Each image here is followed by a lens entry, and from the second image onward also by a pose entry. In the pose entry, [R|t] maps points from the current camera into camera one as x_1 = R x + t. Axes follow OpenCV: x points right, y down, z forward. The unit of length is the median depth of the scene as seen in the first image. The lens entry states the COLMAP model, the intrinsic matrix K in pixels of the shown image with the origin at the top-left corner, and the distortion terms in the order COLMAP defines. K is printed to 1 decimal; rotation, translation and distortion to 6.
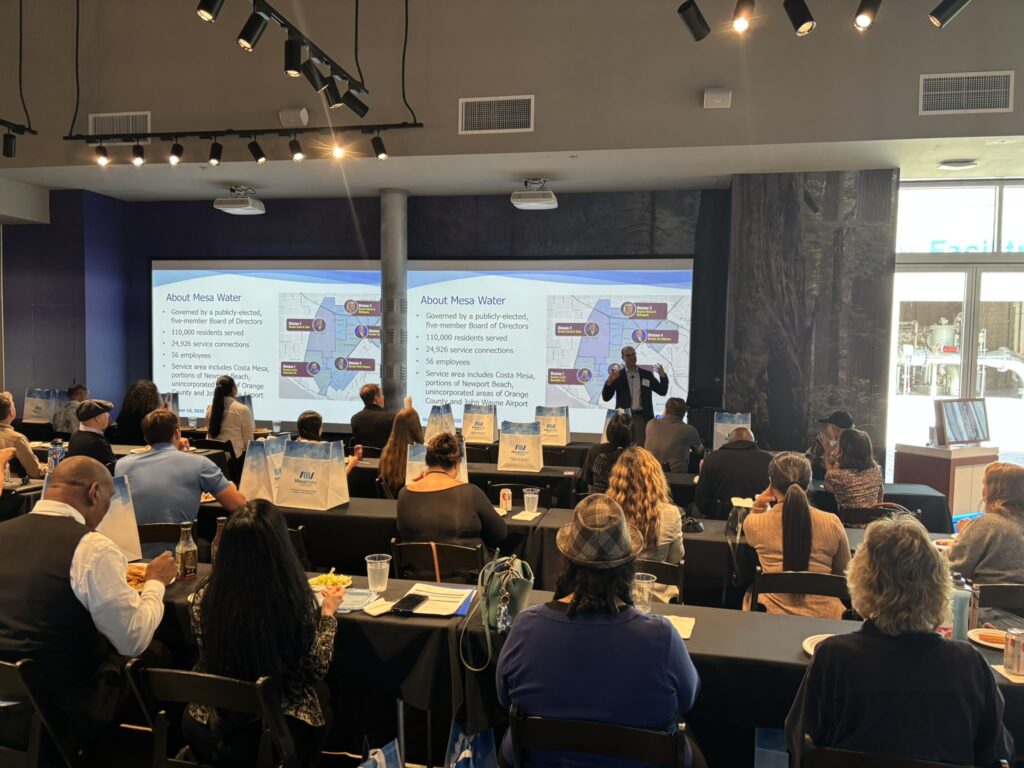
lens RADIAL K [[778.6, 0, 512.0], [0, 778.6, 384.0], [0, 0, 1]] dist [0.019861, -0.011724]
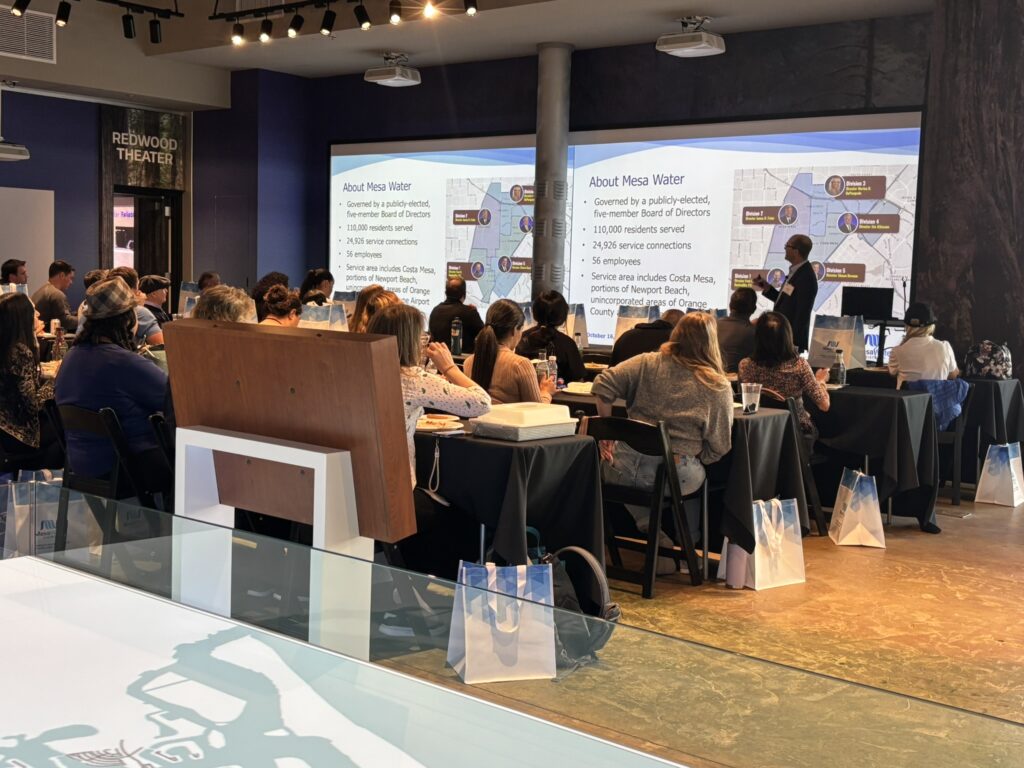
lens RADIAL K [[1263.6, 0, 494.1], [0, 1263.6, 384.4], [0, 0, 1]] dist [0.197715, -0.697585]
pose [[0.877615, 0.052095, -0.476526, 0.504140], [-0.036799, 0.998466, 0.041381, 0.055973], [0.477951, -0.018781, 0.878186, -0.218270]]
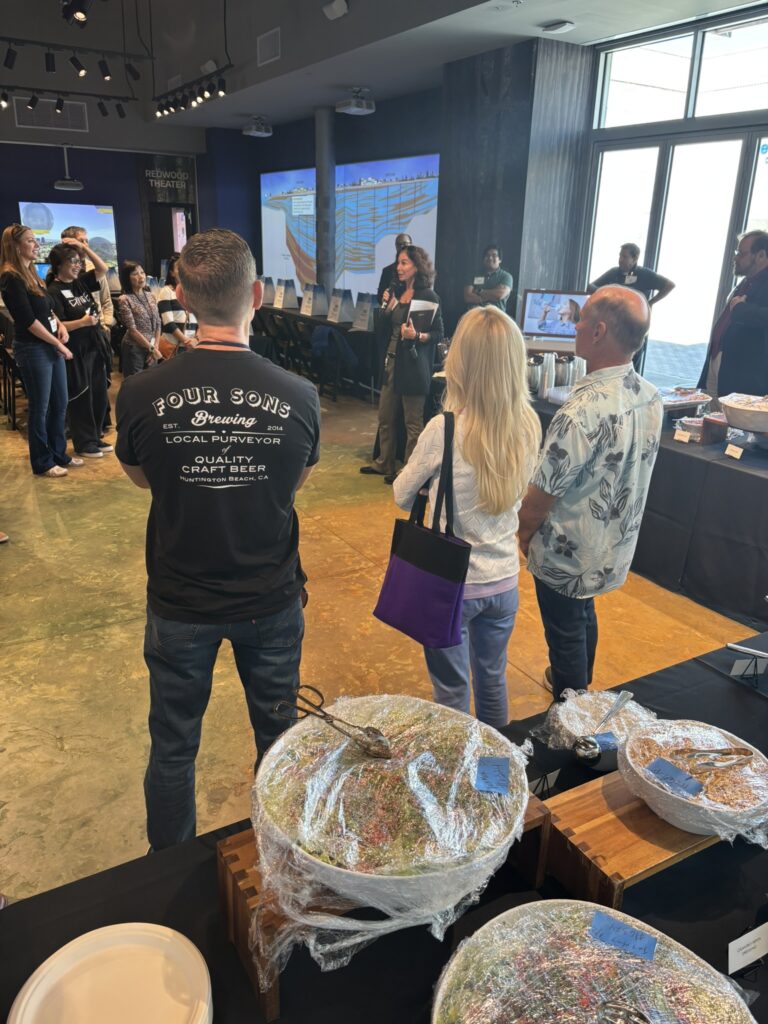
lens RADIAL K [[778.7, 0, 384.0], [0, 778.7, 512.0], [0, 0, 1]] dist [0.055523, -0.072382]
pose [[0.670486, 0.248974, -0.698900, 1.135347], [-0.045861, 0.954119, 0.295896, 0.001942], [0.740504, -0.166342, 0.651141, 0.134999]]
